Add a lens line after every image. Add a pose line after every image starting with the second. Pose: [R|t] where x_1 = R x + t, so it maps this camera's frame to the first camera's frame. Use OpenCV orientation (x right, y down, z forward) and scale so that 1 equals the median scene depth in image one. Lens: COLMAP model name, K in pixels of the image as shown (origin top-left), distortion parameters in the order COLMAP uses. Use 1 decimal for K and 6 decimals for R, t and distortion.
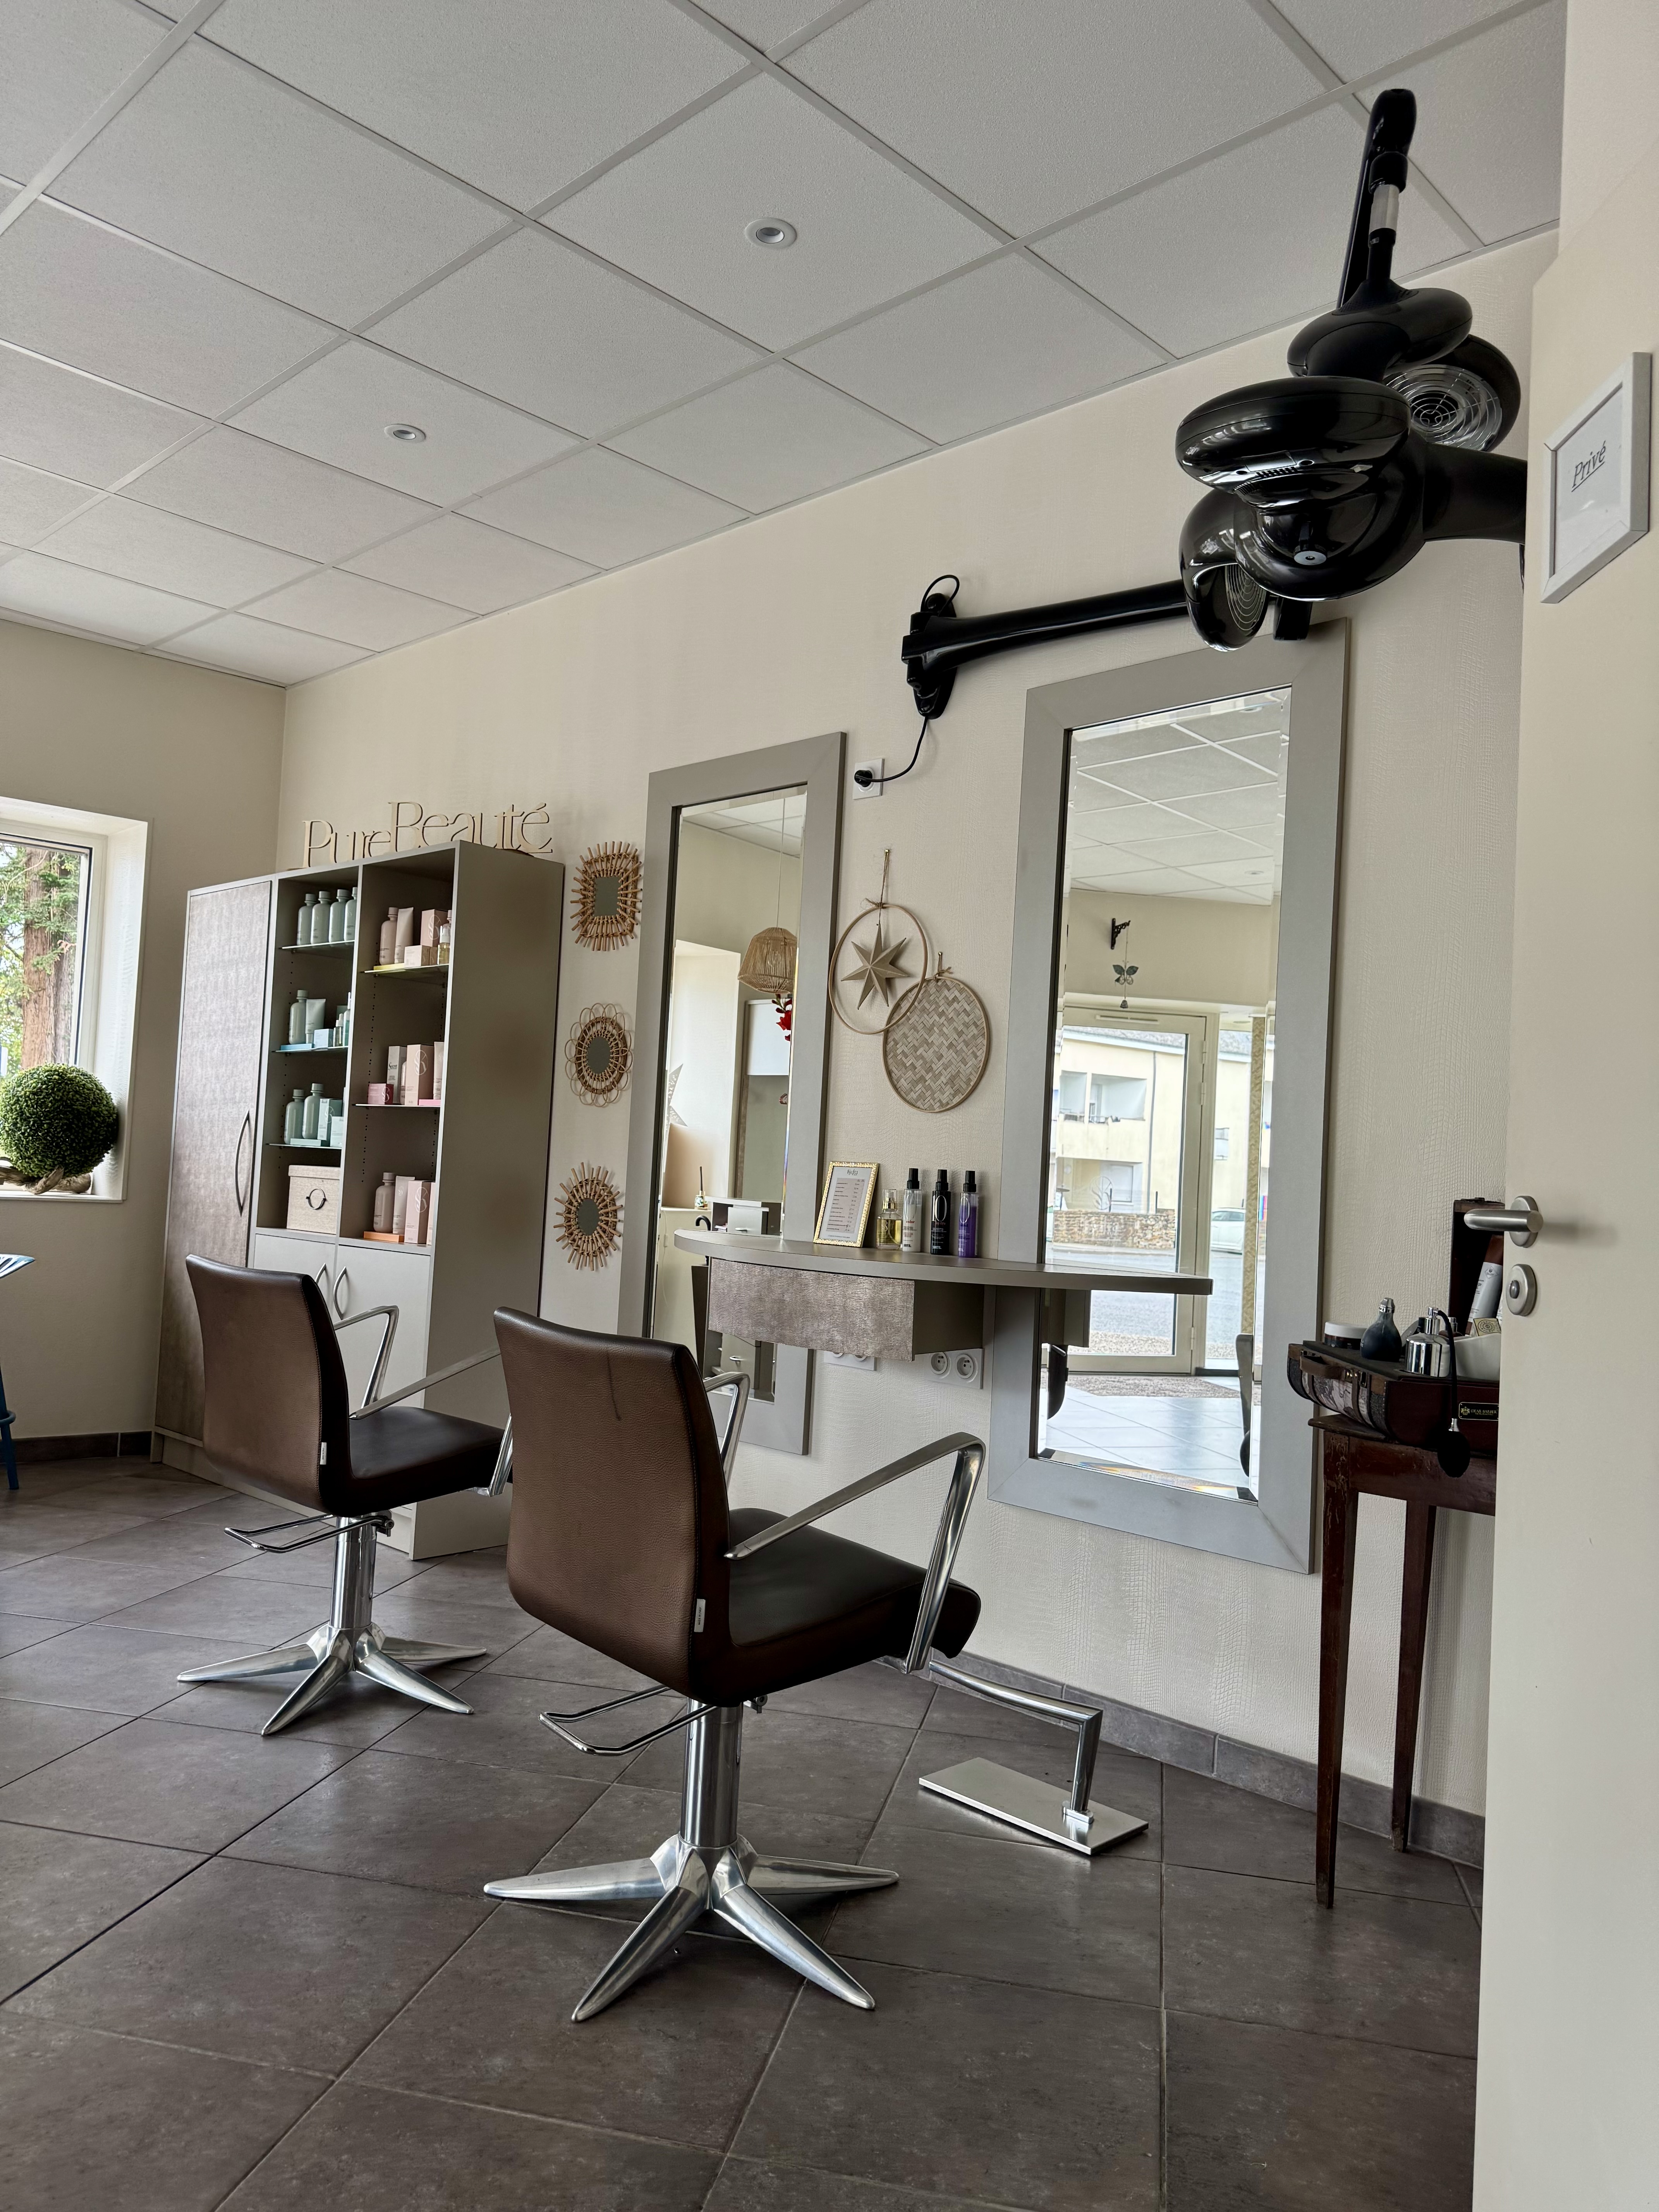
lens RADIAL K [[1577.0, 0, 829.5], [0, 1577.0, 1106.0], [0, 0, 1]] dist [0.003620, -0.002187]
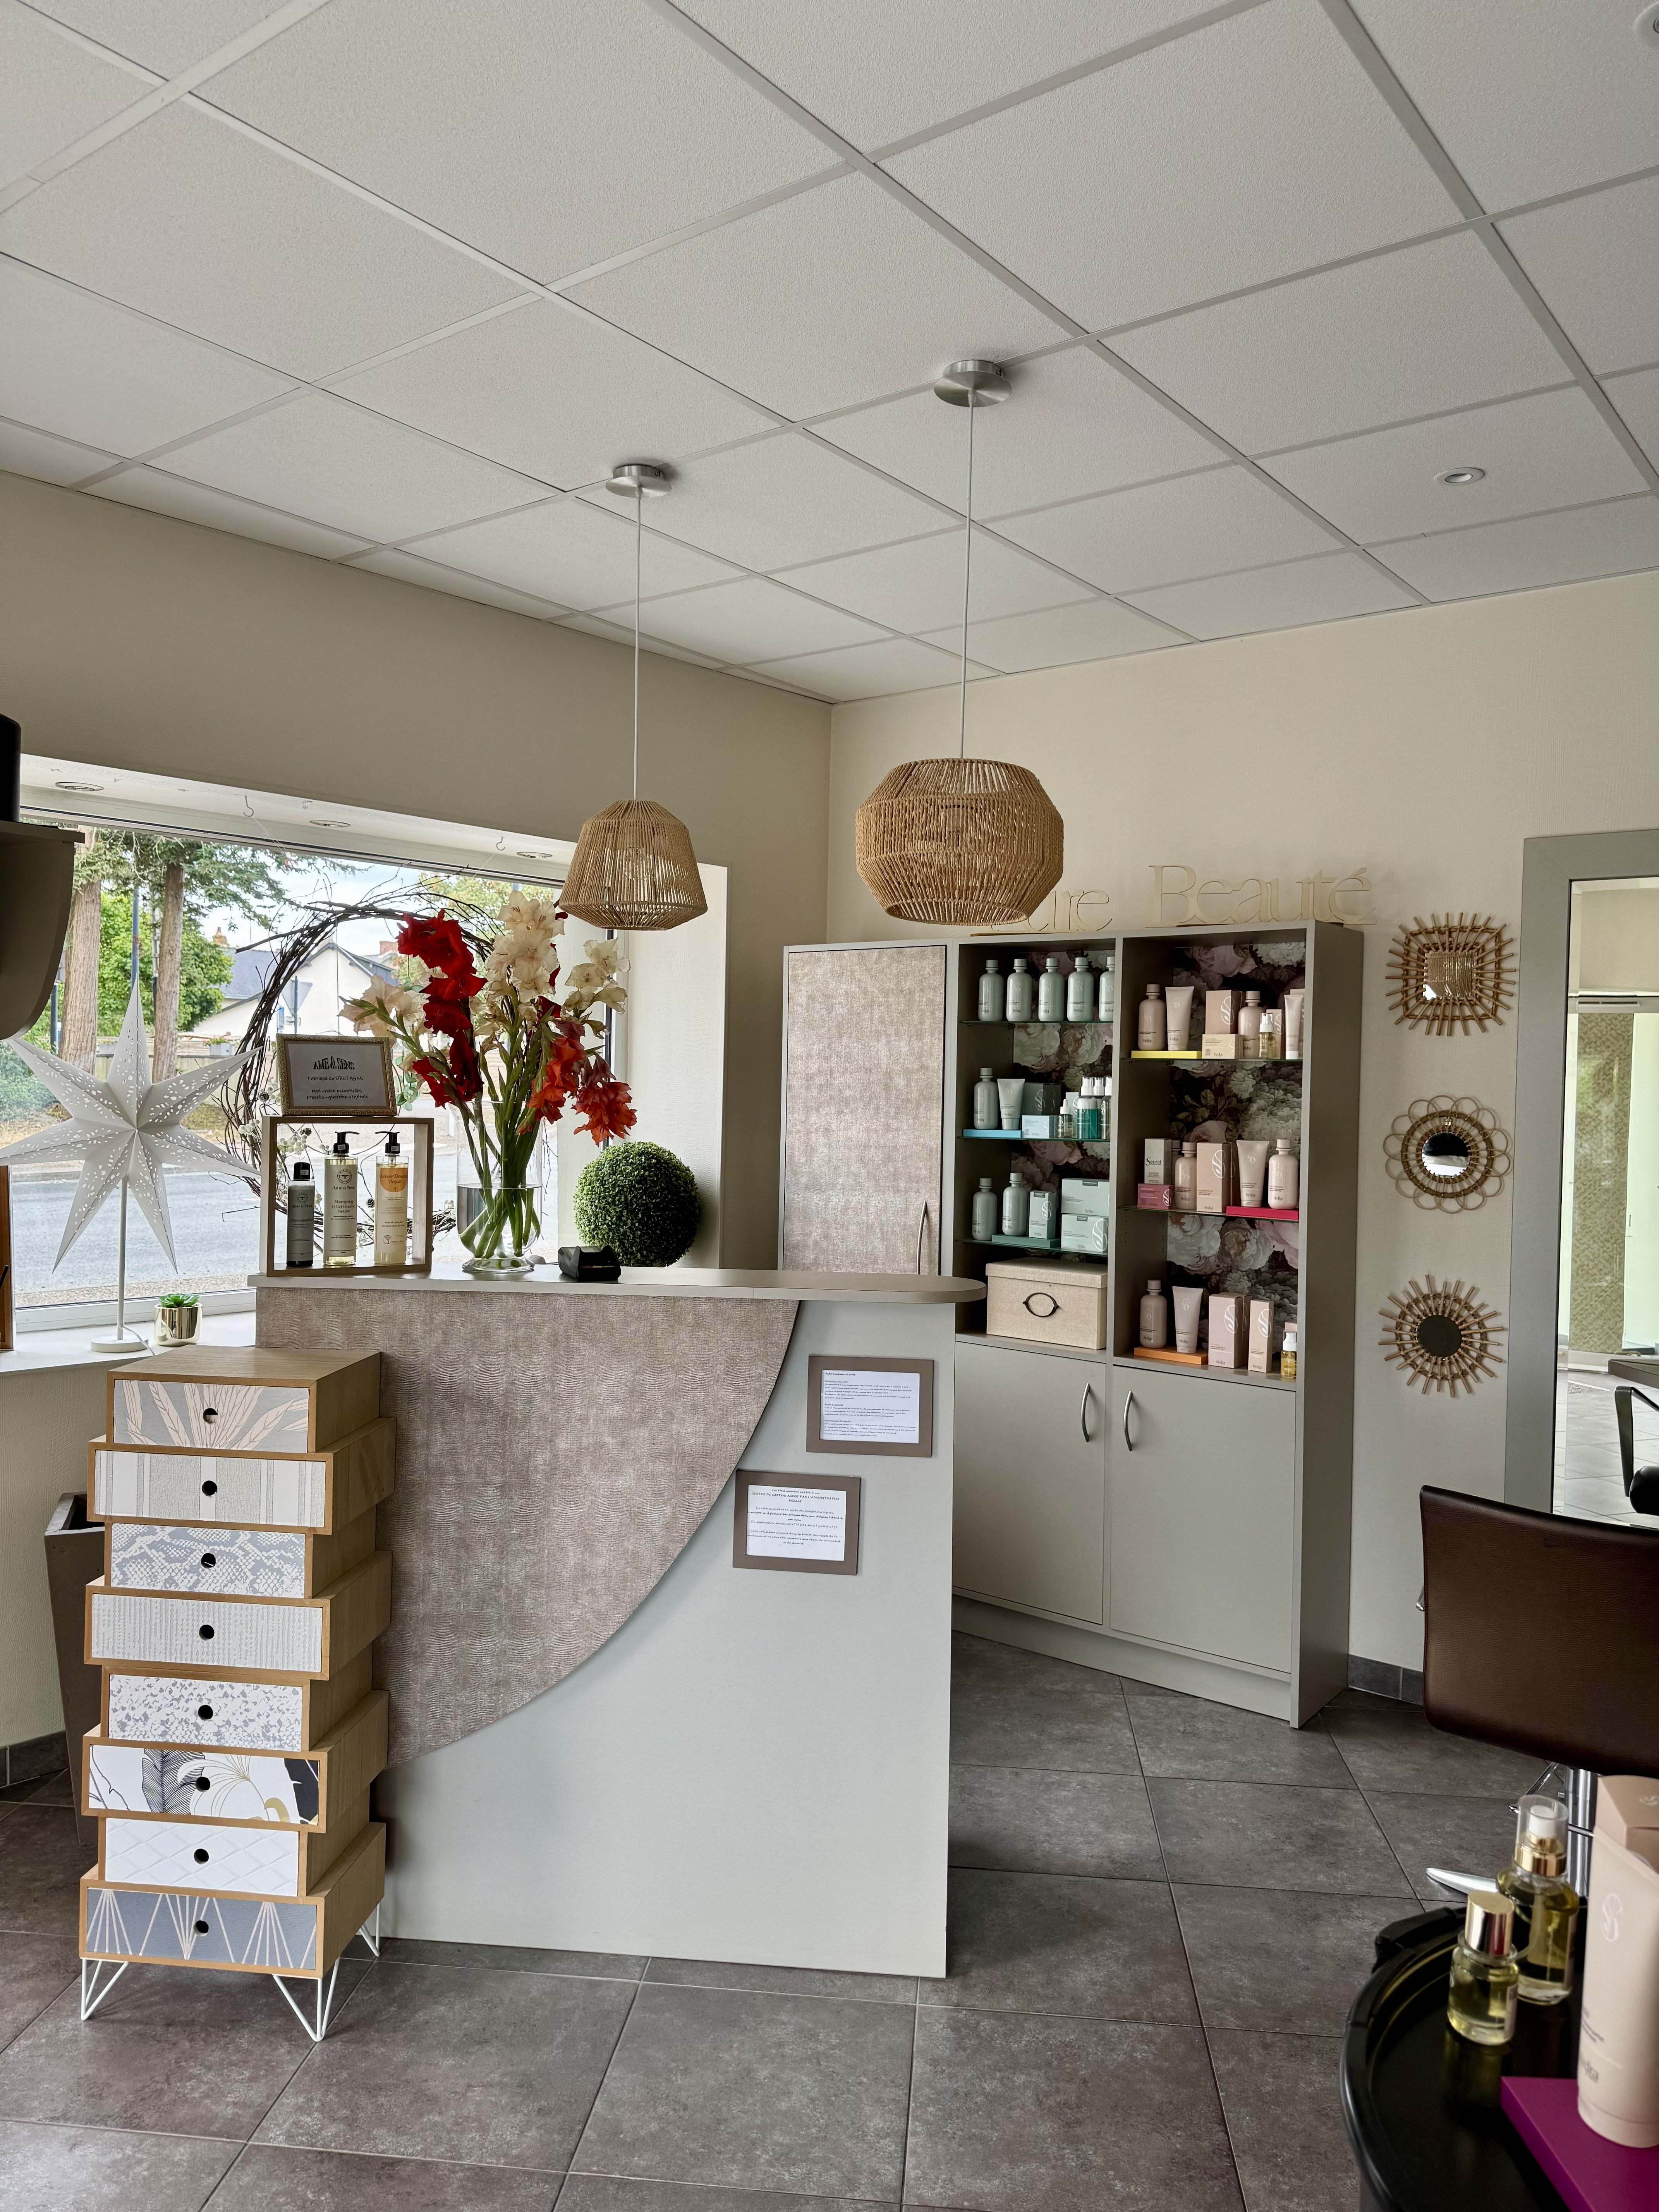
lens RADIAL K [[1563.6, 0, 827.9], [0, 1563.6, 1123.5], [0, 0, 1]] dist [0.015854, 0.000290]
pose [[0.995313, -0.023312, 0.093852, -0.573103], [0.018398, 0.998431, 0.052893, -0.101601], [-0.094938, -0.050919, 0.994180, 0.142551]]
